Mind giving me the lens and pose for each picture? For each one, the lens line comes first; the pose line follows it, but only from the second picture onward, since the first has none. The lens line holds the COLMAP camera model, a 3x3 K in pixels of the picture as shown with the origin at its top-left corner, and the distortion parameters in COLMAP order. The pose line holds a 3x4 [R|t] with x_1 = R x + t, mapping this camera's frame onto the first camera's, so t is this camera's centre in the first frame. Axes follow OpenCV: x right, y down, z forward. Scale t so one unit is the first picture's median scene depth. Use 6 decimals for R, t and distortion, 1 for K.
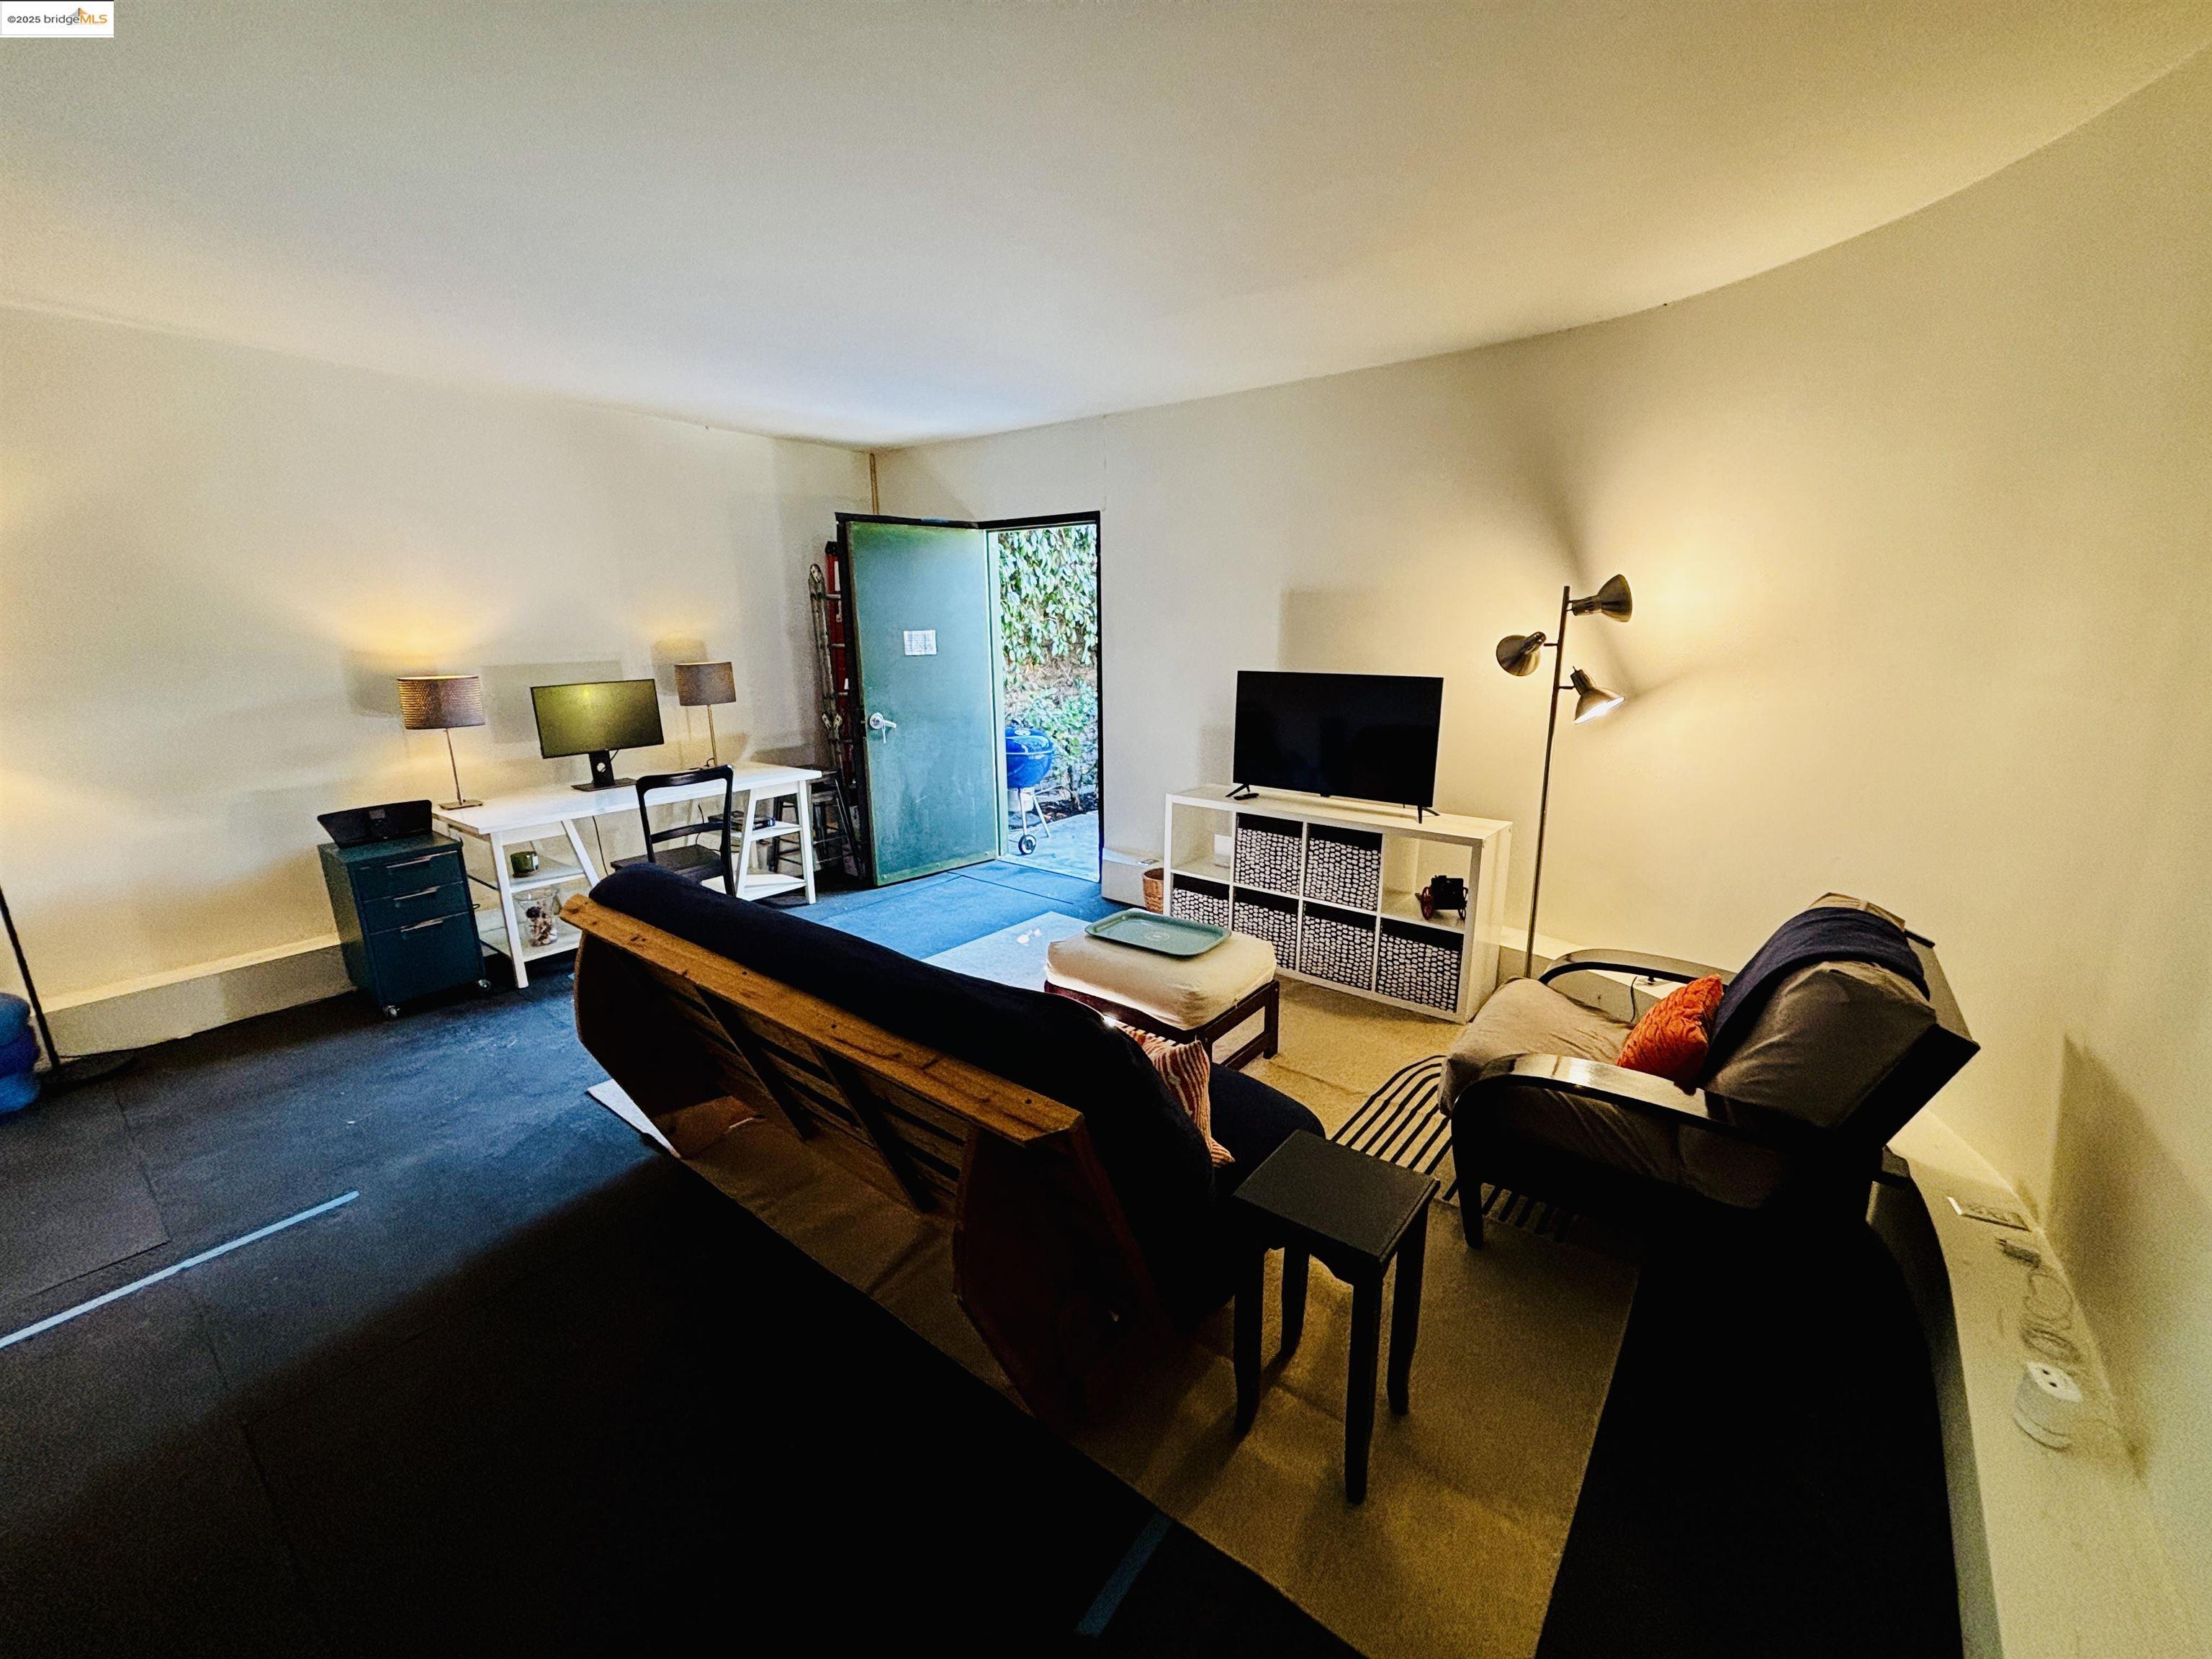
lens RADIAL K [[891.8, 0, 1110.7], [0, 891.8, 834.8], [0, 0, 1]] dist [-0.002110, 0.001056]
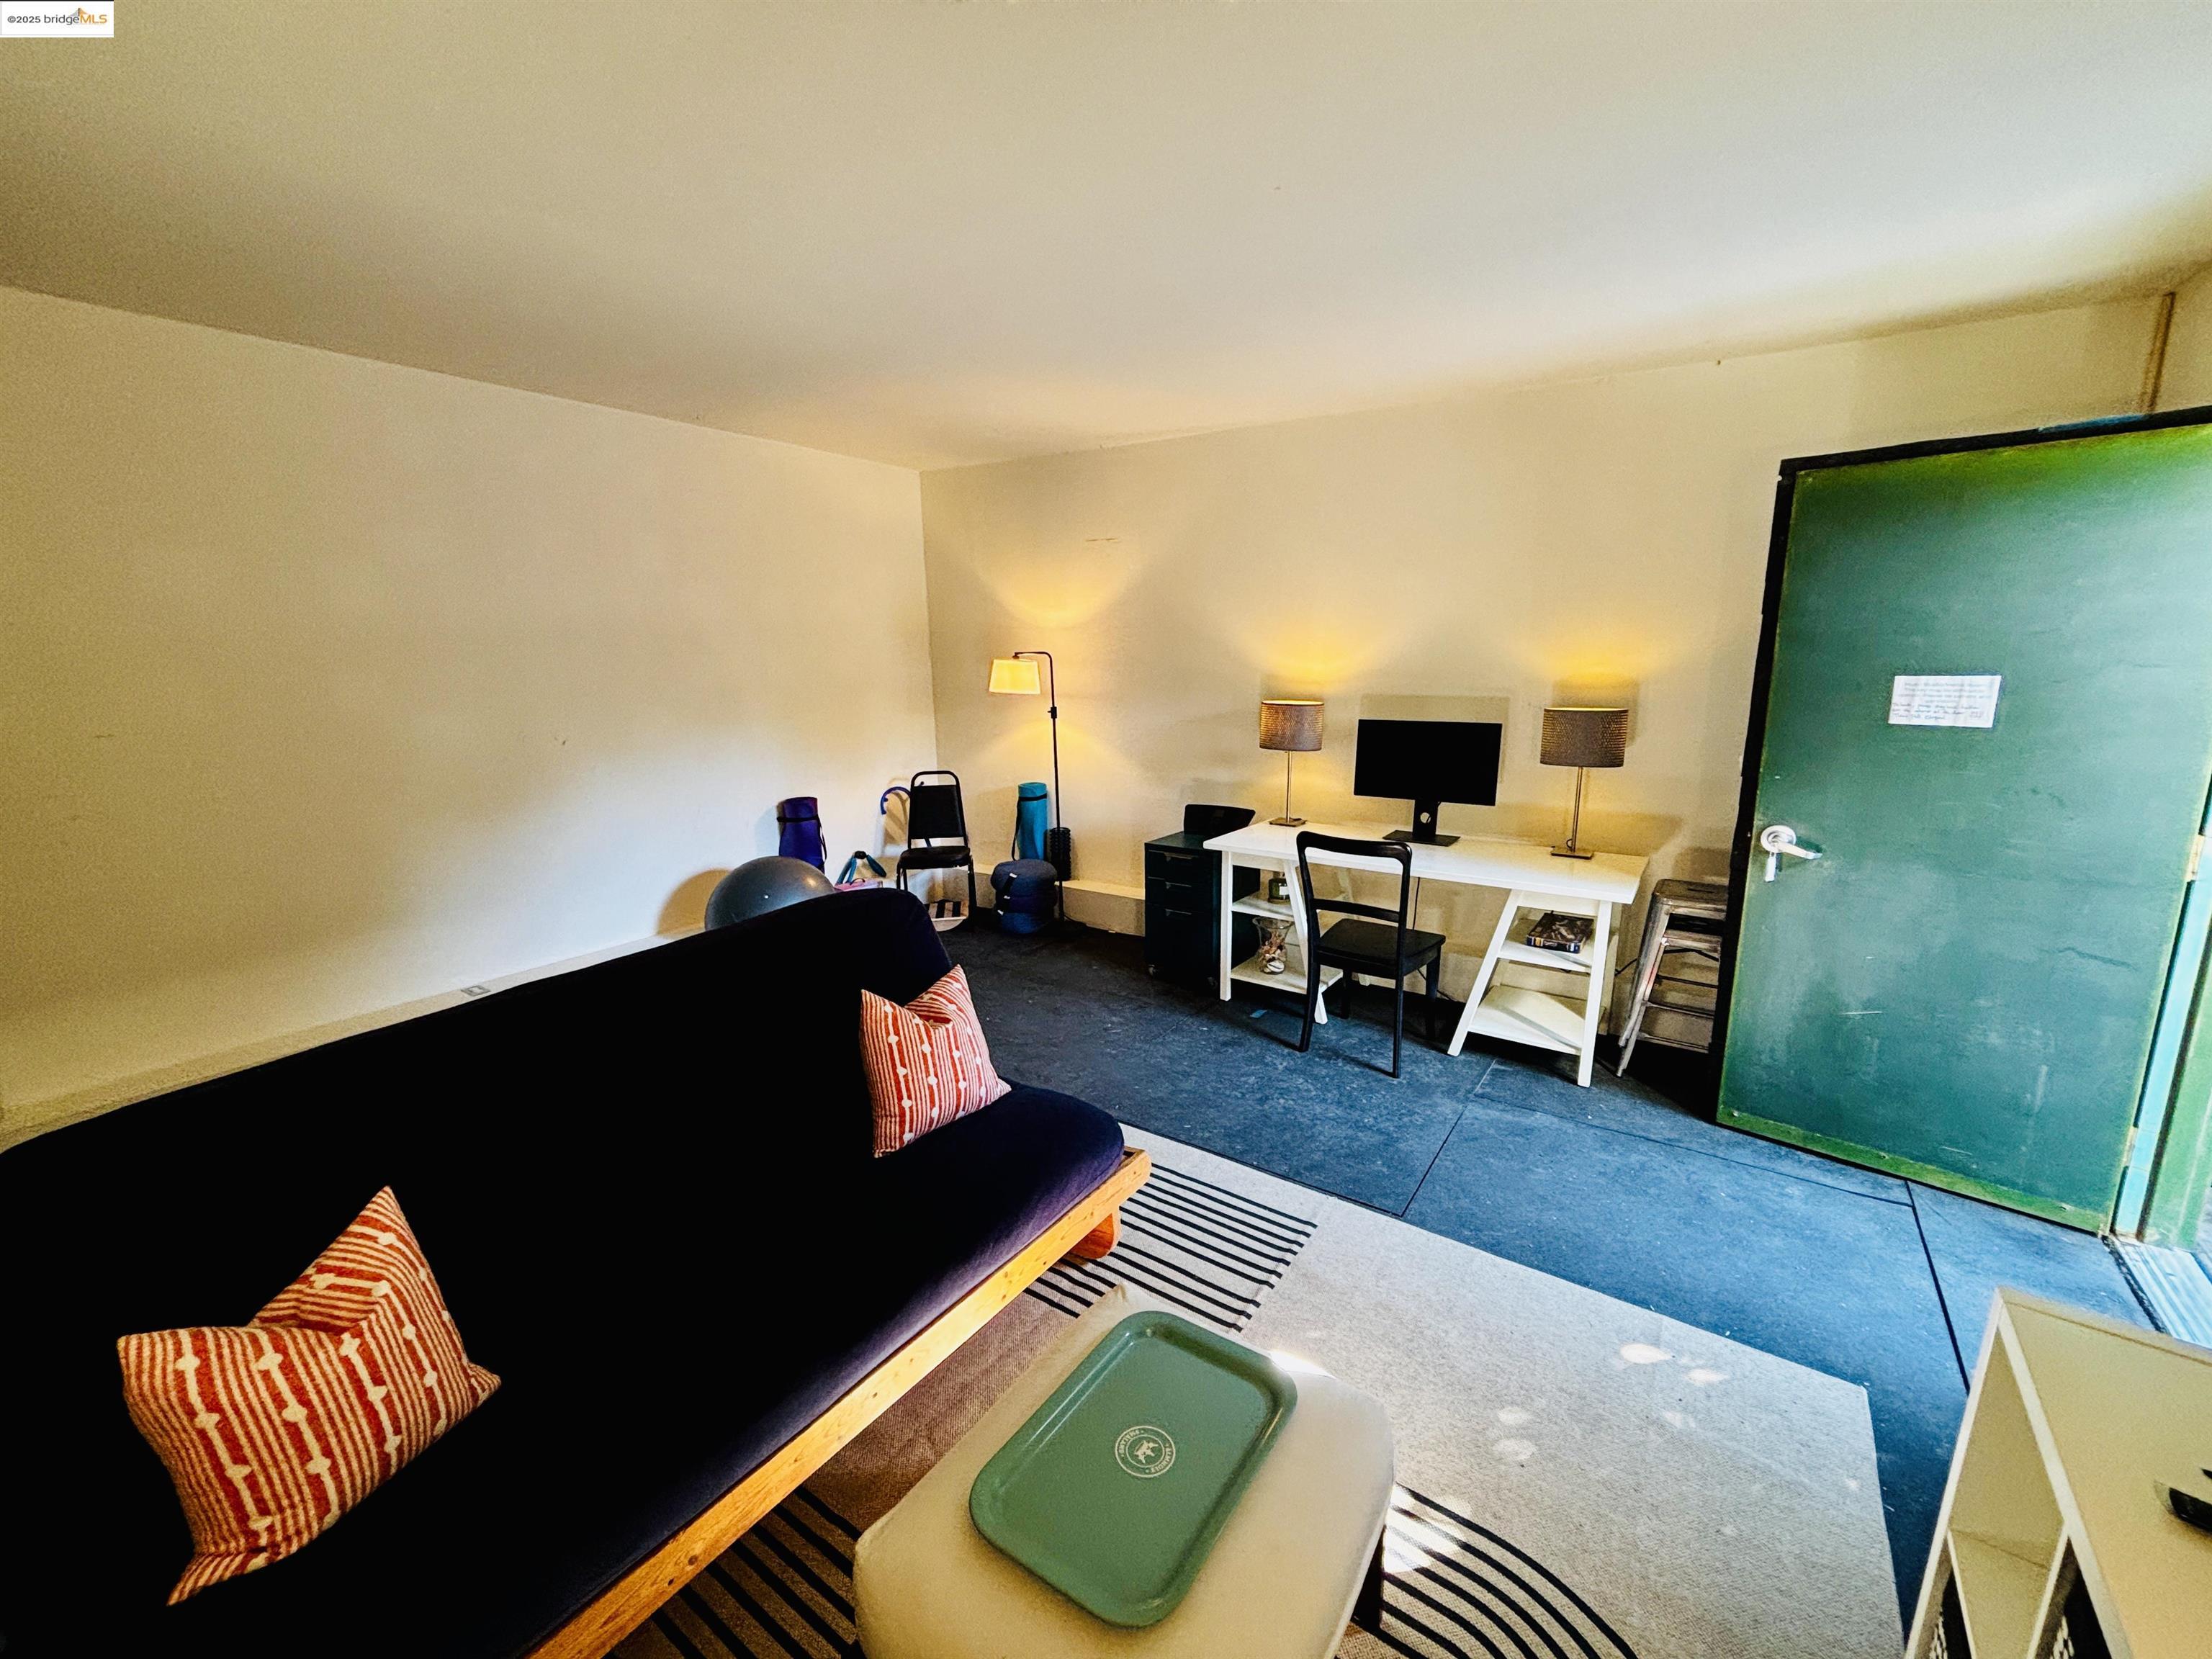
lens RADIAL K [[891.8, 0, 1105.2], [0, 891.8, 836.4], [0, 0, 1]] dist [-0.002110, 0.001056]
pose [[0.042719, 0.215588, -0.975550, 0.242304], [-0.226648, 0.953075, 0.200697, -0.145672], [0.973039, 0.212533, 0.089577, 0.557118]]
